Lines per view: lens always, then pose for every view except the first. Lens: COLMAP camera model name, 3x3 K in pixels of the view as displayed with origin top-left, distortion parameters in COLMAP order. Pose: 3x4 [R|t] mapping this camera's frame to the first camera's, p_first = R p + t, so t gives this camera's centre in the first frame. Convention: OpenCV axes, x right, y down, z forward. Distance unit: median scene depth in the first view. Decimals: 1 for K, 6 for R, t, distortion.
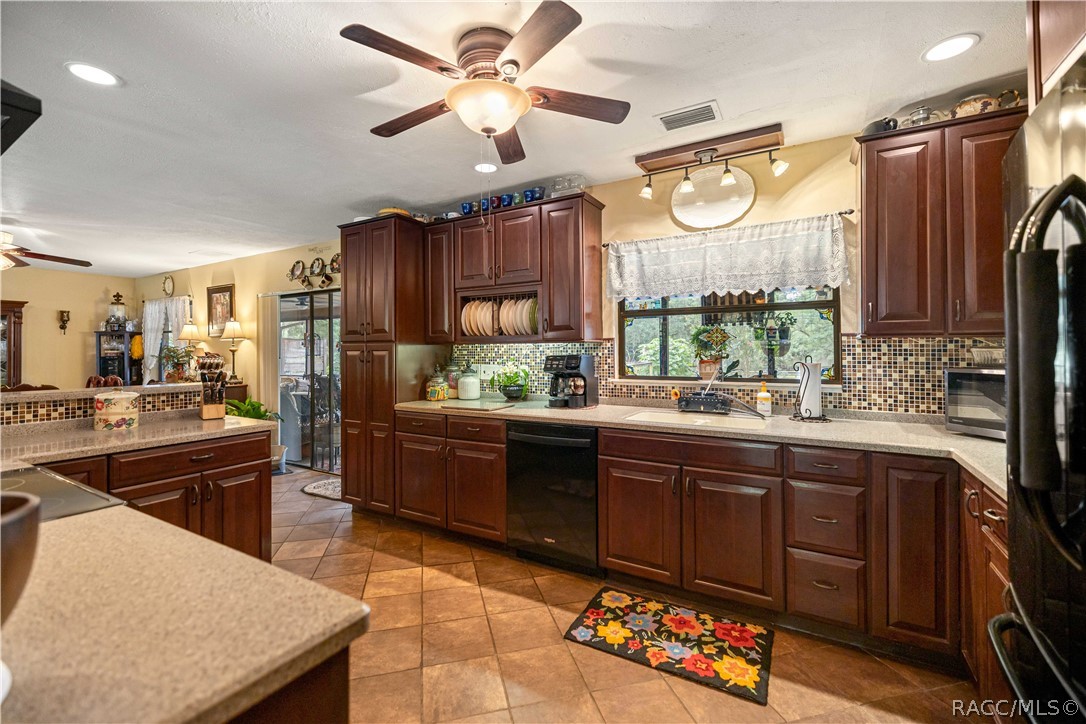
lens RADIAL K [[458.8, 0, 532.0], [0, 458.8, 345.2], [0, 0, 1]] dist [0.000381, 0.000277]
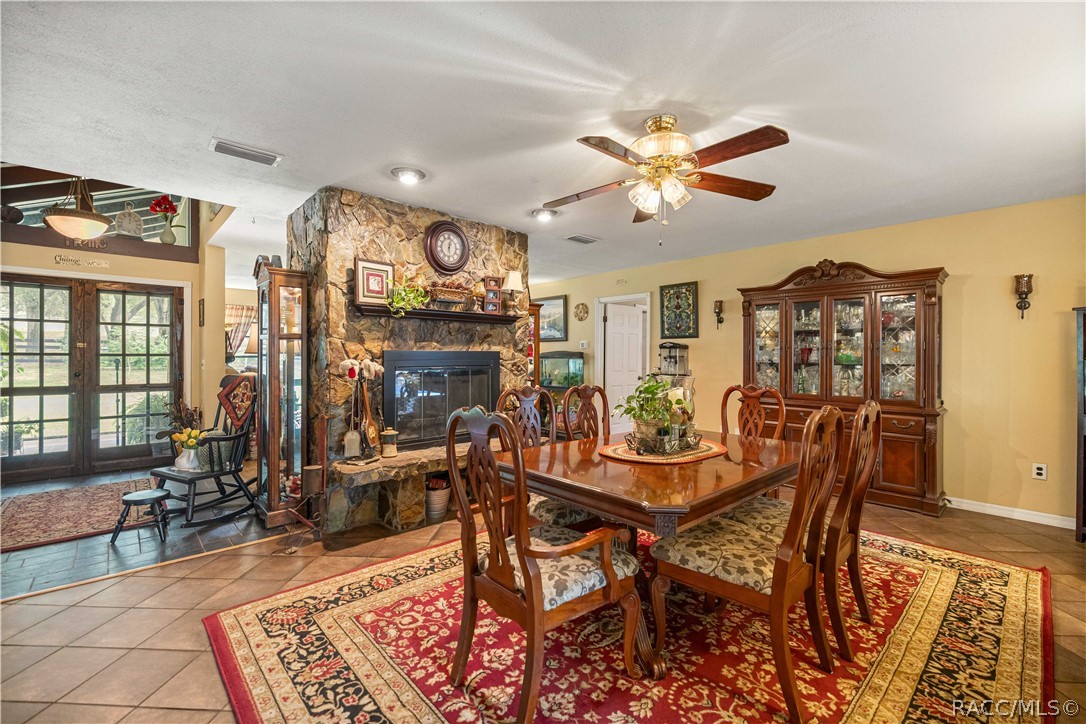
lens RADIAL K [[458.8, 0, 543.4], [0, 458.8, 356.6], [0, 0, 1]] dist [0.000381, 0.000277]
pose [[-0.292415, 0.008790, -0.956251, -1.330149], [0.005923, 0.999955, 0.007380, 0.084464], [0.956273, -0.003505, -0.292453, 2.698839]]
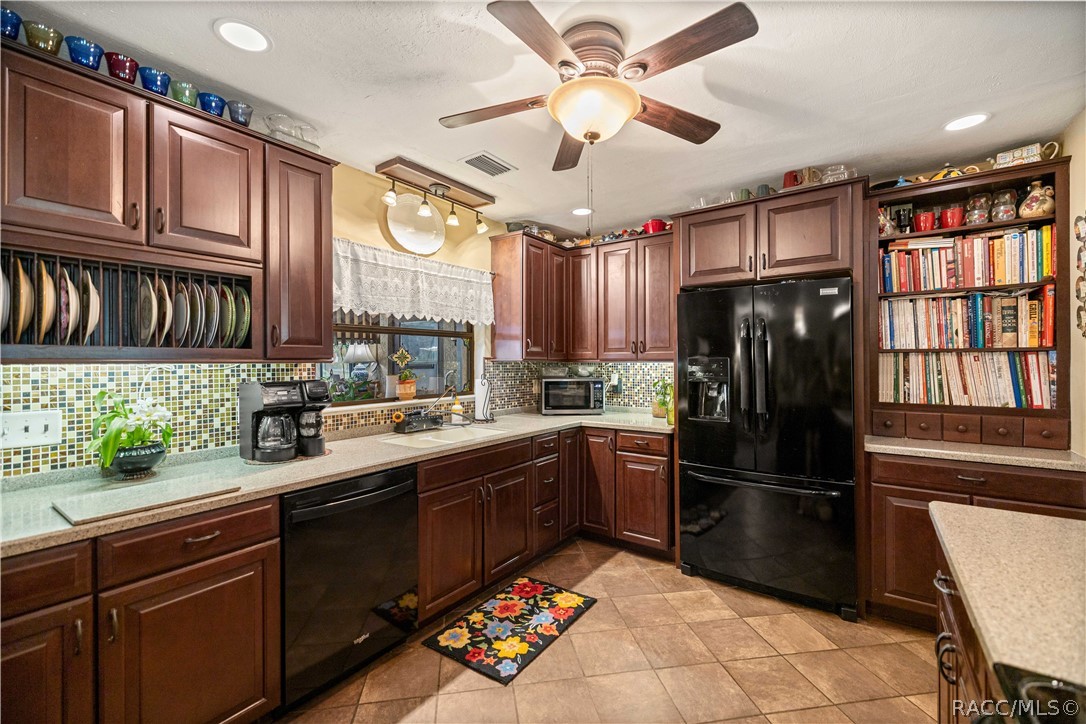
lens RADIAL K [[458.8, 0, 538.7], [0, 458.8, 360.5], [0, 0, 1]] dist [0.000381, 0.000277]
pose [[0.084181, 0.006593, 0.996429, -0.785977], [-0.007226, 0.999956, -0.006006, -0.010010], [-0.996424, -0.006695, 0.084225, 0.796073]]
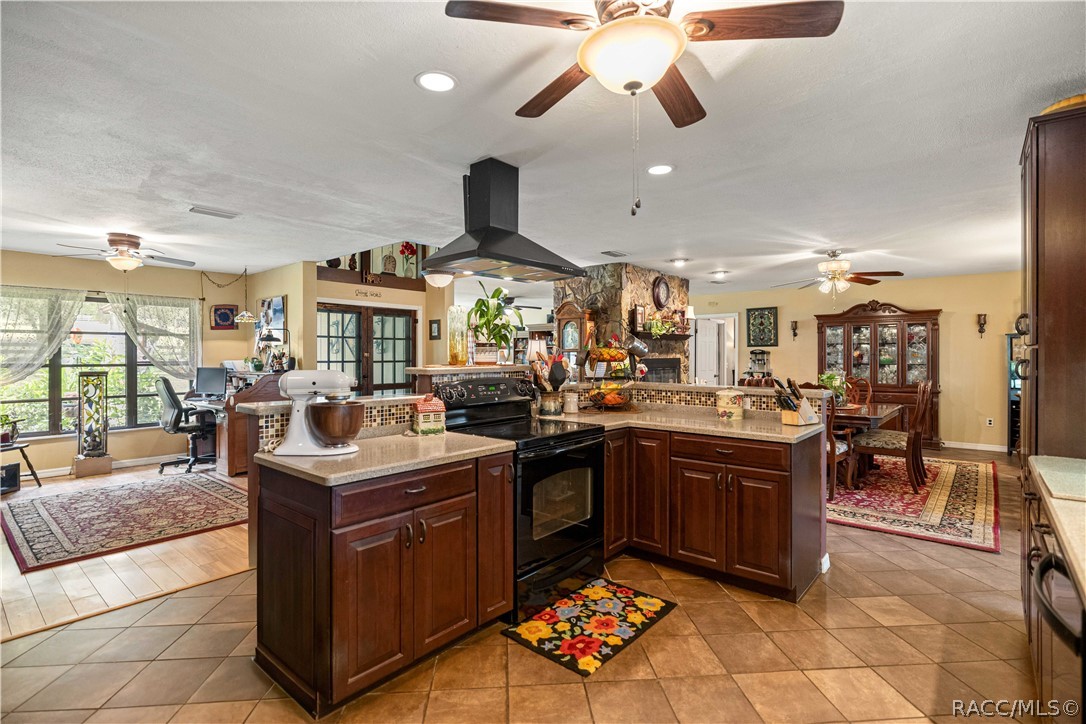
lens RADIAL K [[522.6, 0, 545.5], [0, 522.6, 357.4], [0, 0, 1]] dist [-0.005369, -0.000671]
pose [[-0.171622, 0.011206, -0.985099, 1.430992], [0.012049, 0.999884, 0.009275, -0.002965], [0.985089, -0.010277, -0.171738, 1.034231]]
